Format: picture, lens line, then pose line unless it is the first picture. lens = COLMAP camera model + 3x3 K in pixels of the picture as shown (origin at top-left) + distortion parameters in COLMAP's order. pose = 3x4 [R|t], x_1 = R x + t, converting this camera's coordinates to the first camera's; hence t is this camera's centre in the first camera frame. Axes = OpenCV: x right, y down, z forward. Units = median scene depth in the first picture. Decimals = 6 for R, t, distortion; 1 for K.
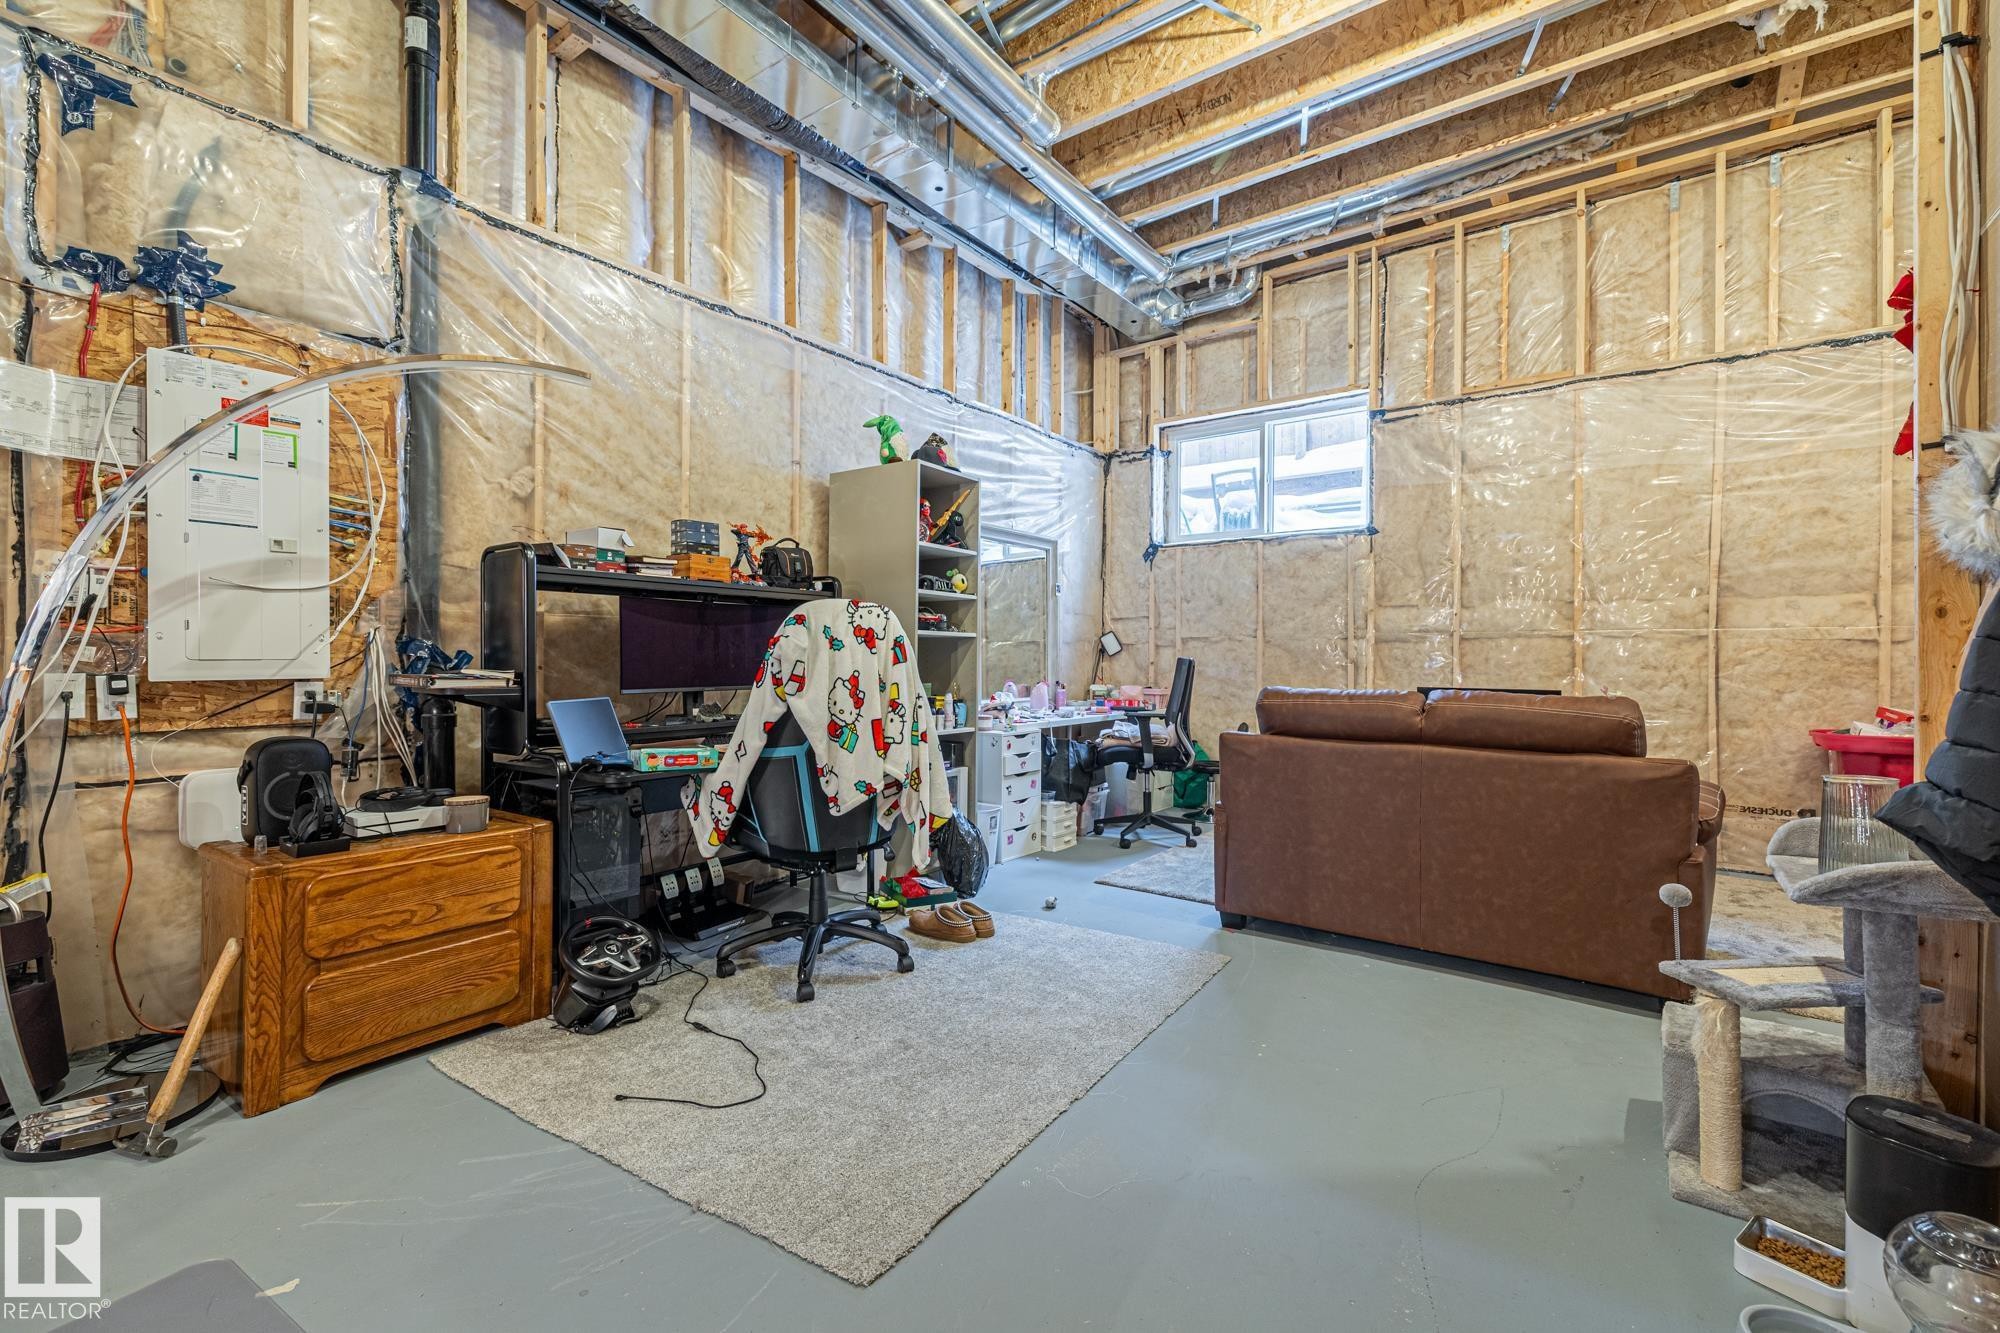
lens RADIAL K [[844.1, 0, 988.7], [0, 844.1, 662.0], [0, 0, 1]] dist [-0.001184, -0.000092]
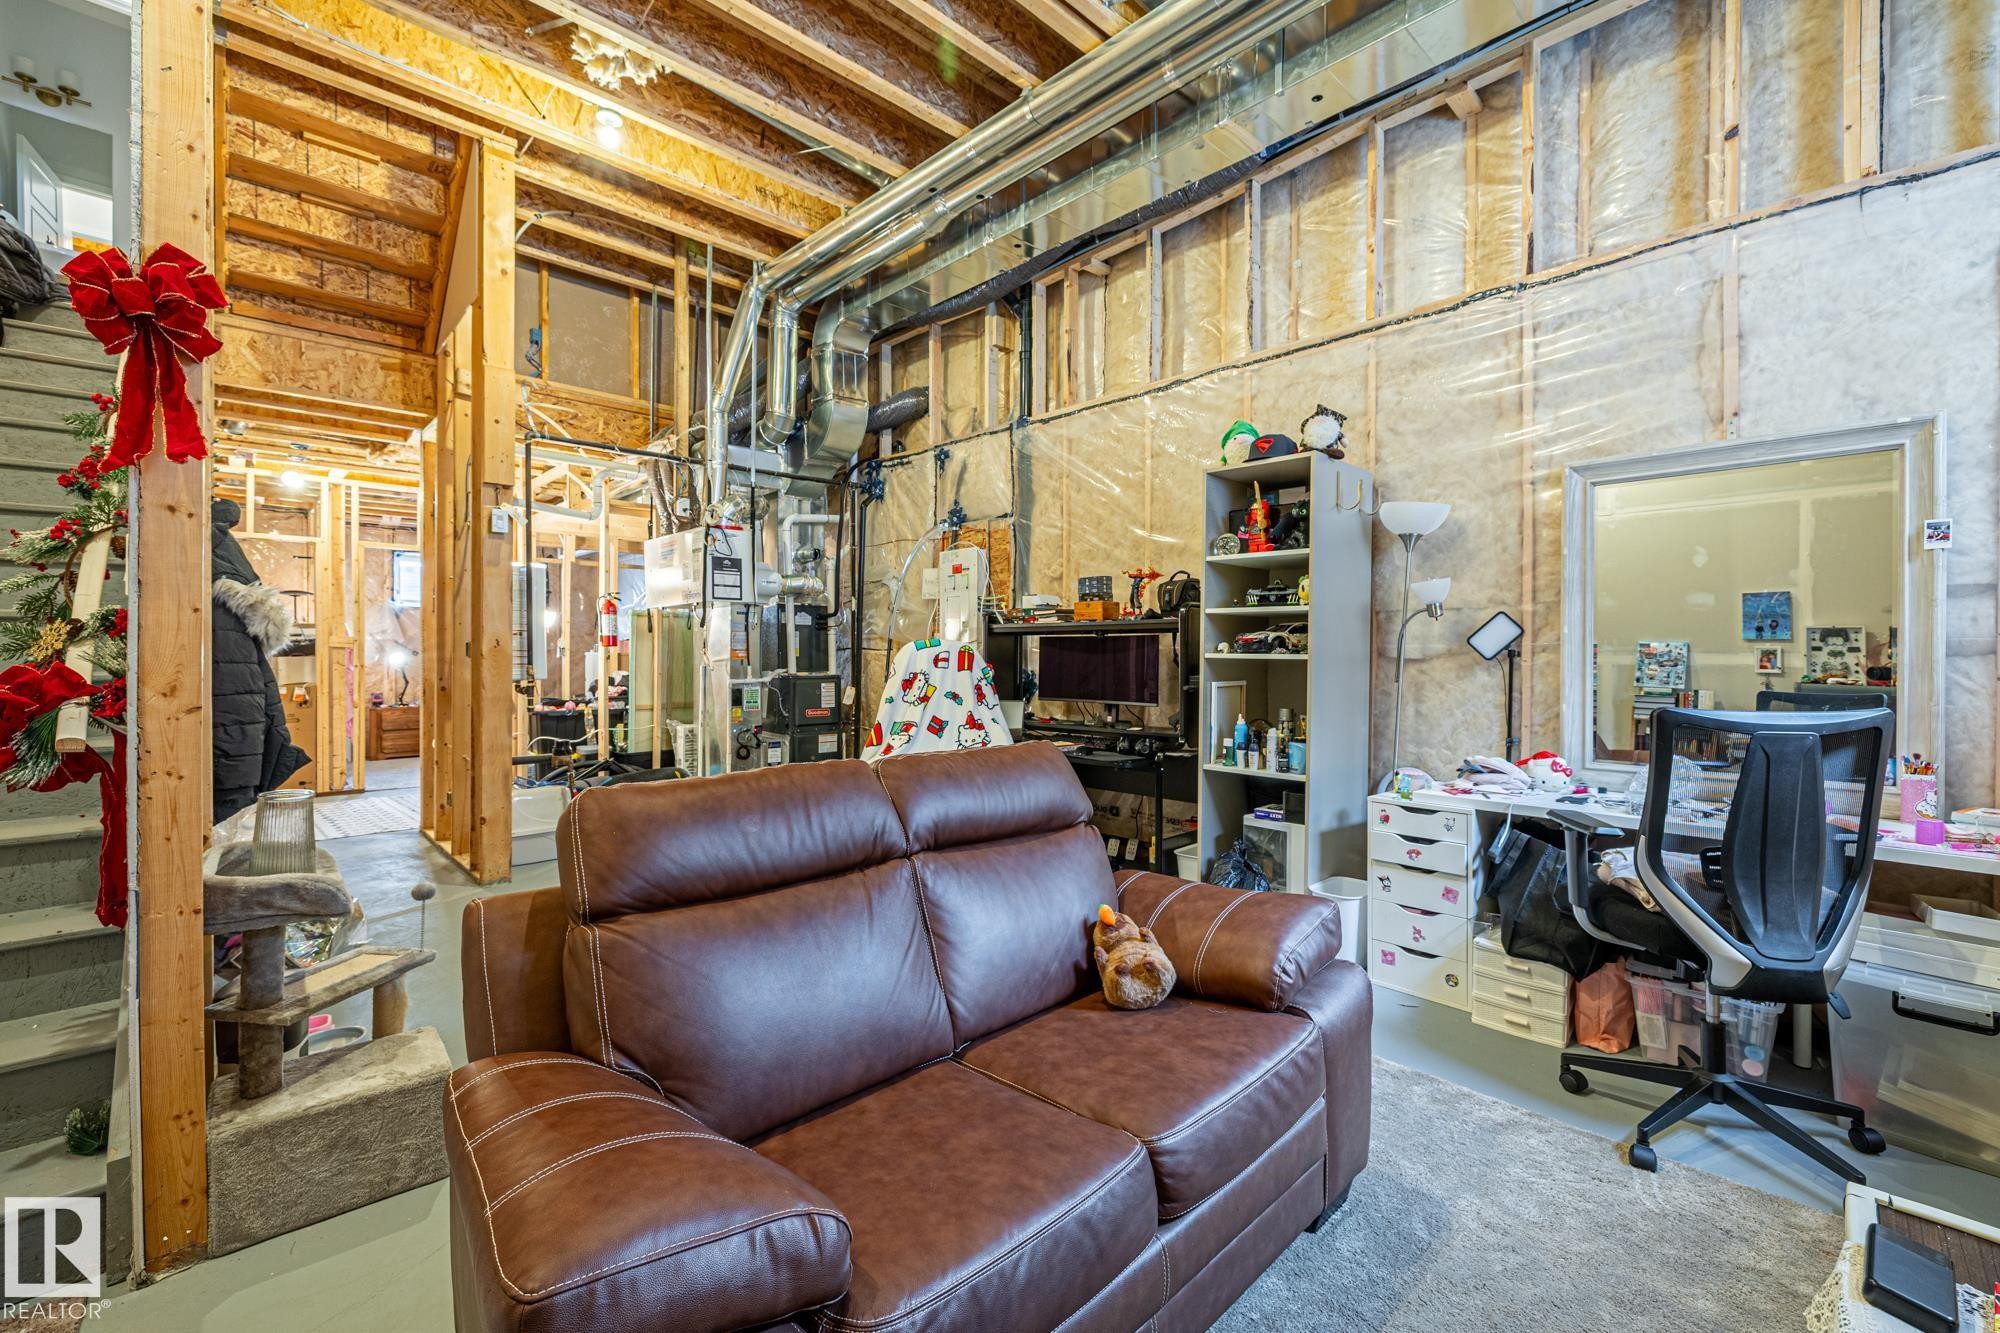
lens RADIAL K [[844.1, 0, 988.7], [0, 844.1, 662.0], [0, 0, 1]] dist [-0.001184, -0.000092]
pose [[-0.182375, 0.003997, -0.983221, 0.884893], [-0.008908, 0.999944, 0.005717, -0.032607], [0.983189, 0.009801, -0.182329, 0.951132]]
